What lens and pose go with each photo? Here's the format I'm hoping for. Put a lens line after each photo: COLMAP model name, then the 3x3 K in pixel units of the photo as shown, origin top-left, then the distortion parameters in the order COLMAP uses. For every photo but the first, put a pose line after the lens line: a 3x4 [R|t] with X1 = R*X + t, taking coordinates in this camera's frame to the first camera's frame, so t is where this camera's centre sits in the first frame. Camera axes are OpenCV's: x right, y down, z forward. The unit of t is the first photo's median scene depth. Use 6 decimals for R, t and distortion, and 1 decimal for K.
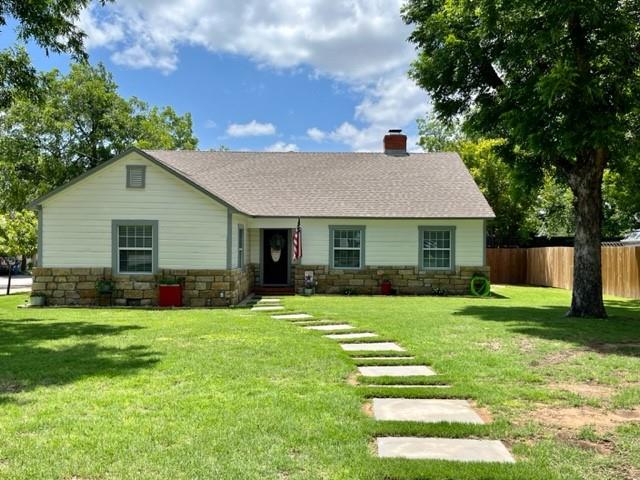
lens RADIAL K [[535.5, 0, 320.0], [0, 535.5, 240.0], [0, 0, 1]] dist [0.003160, -0.009638]
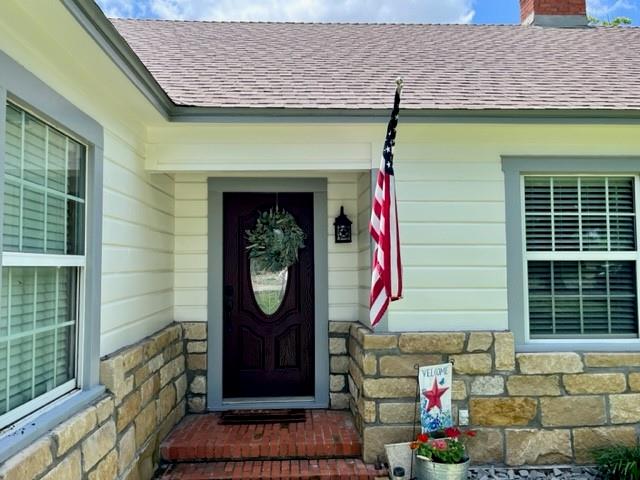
lens RADIAL K [[535.5, 0, 320.0], [0, 535.5, 240.0], [0, 0, 1]] dist [0.003160, -0.009638]
pose [[0.999037, -0.013616, 0.041710, -0.072129], [0.015444, 0.998920, -0.043823, 0.017709], [-0.041068, 0.044425, 0.998168, 0.774014]]
